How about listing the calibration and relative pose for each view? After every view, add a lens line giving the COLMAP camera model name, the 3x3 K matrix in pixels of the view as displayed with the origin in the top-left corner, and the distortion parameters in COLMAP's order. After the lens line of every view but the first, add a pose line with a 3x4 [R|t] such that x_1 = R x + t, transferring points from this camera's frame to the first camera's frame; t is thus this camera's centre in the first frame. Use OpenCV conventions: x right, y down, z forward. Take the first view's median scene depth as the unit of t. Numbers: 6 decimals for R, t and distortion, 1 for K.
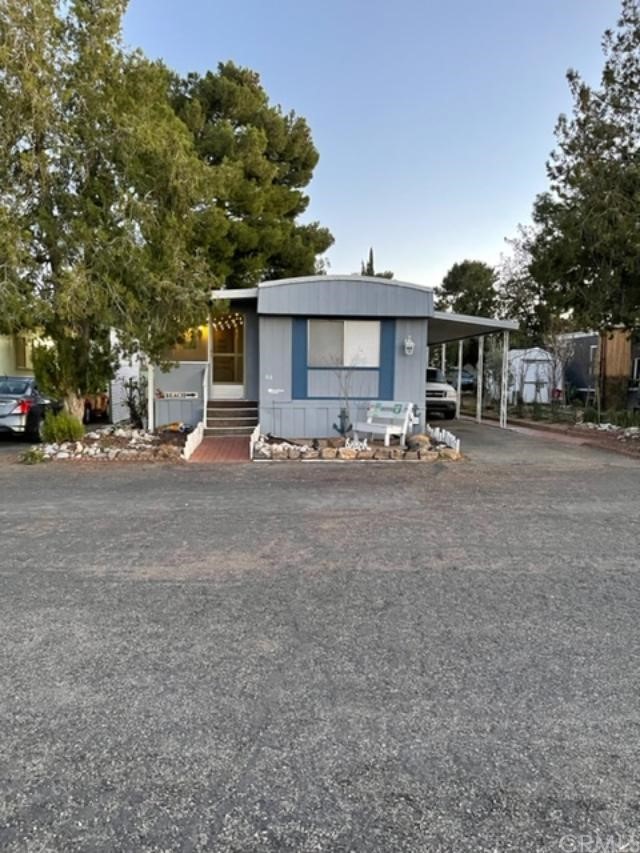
lens RADIAL K [[629.8, 0, 320.0], [0, 629.8, 426.5], [0, 0, 1]] dist [0.196231, -0.394010]
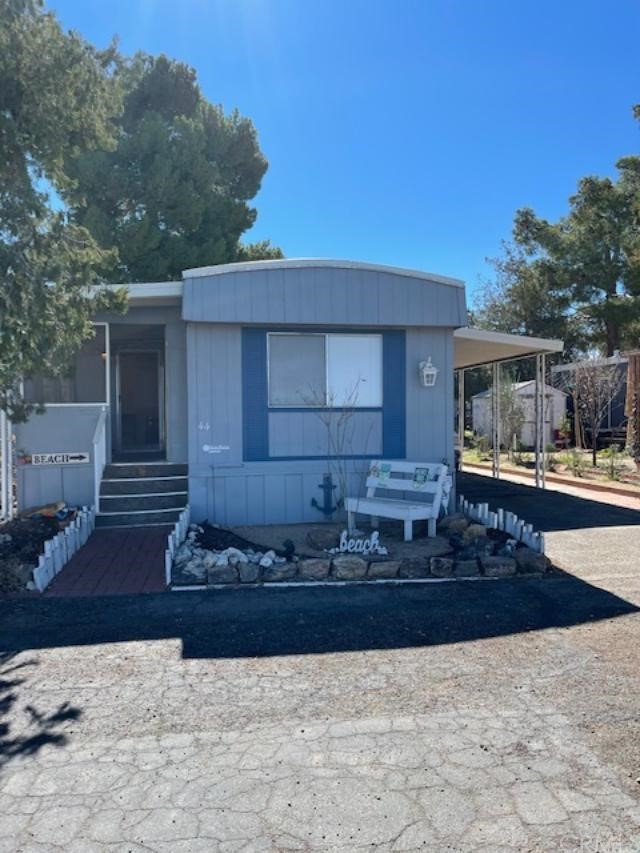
lens RADIAL K [[629.8, 0, 320.0], [0, 629.8, 426.5], [0, 0, 1]] dist [0.196231, -0.394010]
pose [[0.996641, -0.021127, 0.079117, -0.018348], [0.026235, 0.997600, -0.064085, -0.035970], [-0.077573, 0.065945, 0.994803, 0.386345]]
